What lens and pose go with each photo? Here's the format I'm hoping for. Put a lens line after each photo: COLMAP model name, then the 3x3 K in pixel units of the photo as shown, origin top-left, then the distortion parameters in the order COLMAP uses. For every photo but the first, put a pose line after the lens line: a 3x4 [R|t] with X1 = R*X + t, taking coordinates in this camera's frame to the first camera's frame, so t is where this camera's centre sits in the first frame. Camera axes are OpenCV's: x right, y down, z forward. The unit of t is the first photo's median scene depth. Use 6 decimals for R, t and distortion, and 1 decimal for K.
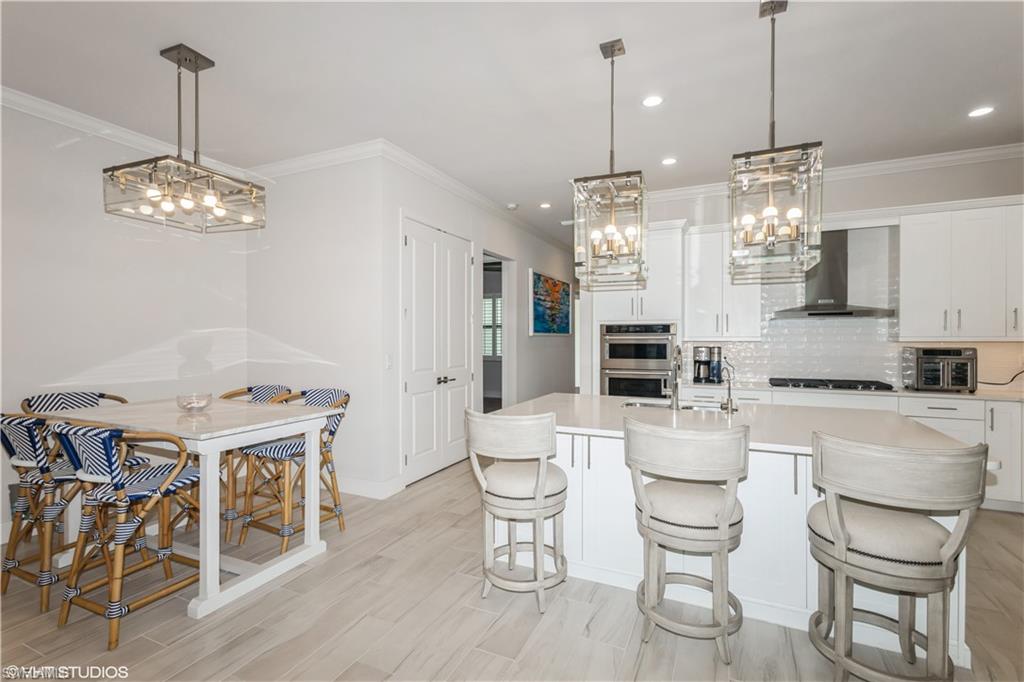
lens RADIAL K [[477.6, 0, 520.7], [0, 477.6, 331.9], [0, 0, 1]] dist [0.011295, -0.003417]
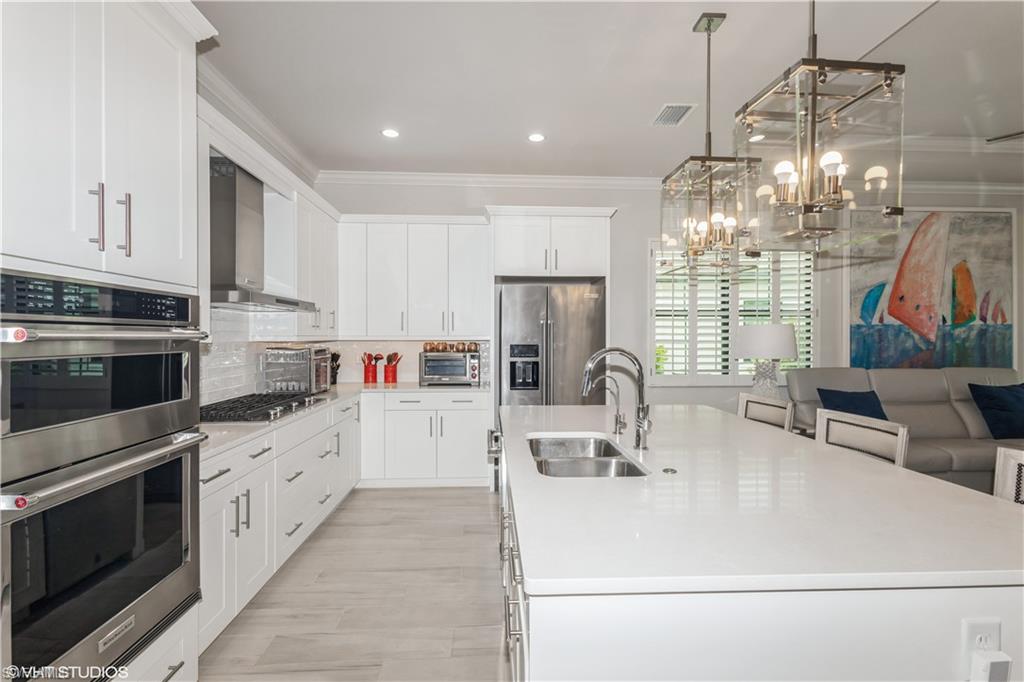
lens RADIAL K [[477.6, 0, 511.8], [0, 477.6, 337.3], [0, 0, 1]] dist [0.011295, -0.003417]
pose [[-0.462183, 0.000474, 0.886785, -0.115203], [-0.012464, 0.999898, -0.007031, 0.014121], [-0.886697, -0.014302, -0.462129, 1.042294]]
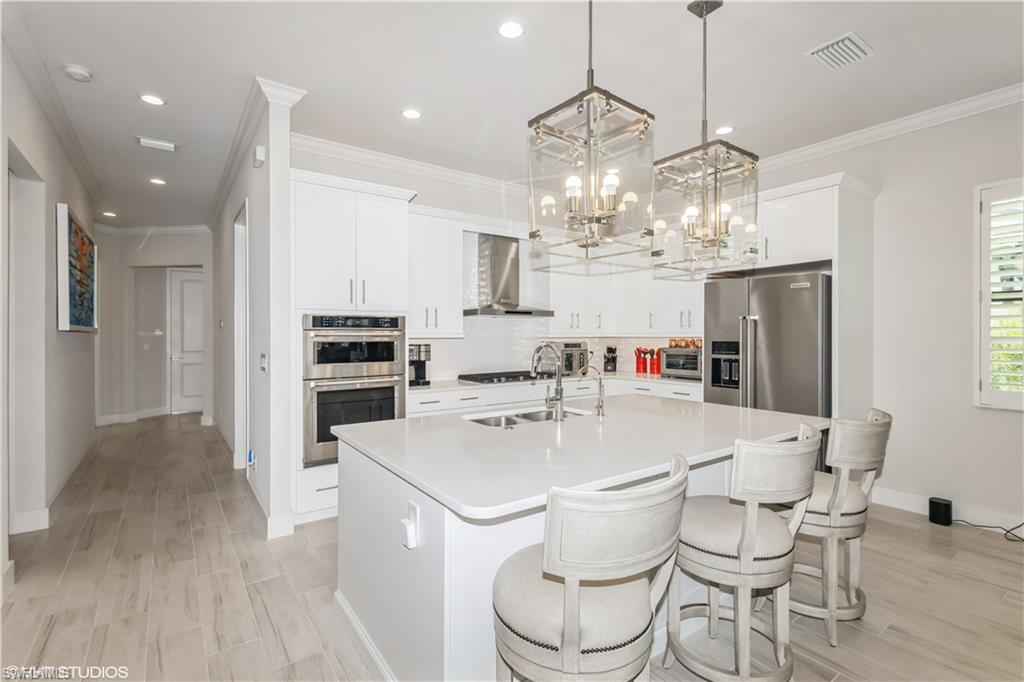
lens RADIAL K [[477.6, 0, 504.4], [0, 477.6, 333.0], [0, 0, 1]] dist [0.011295, -0.003417]
pose [[0.514736, 0.003380, 0.857342, -0.309039], [-0.010535, 0.999942, 0.002383, 0.007223], [-0.857284, -0.010259, 0.514742, 0.471194]]
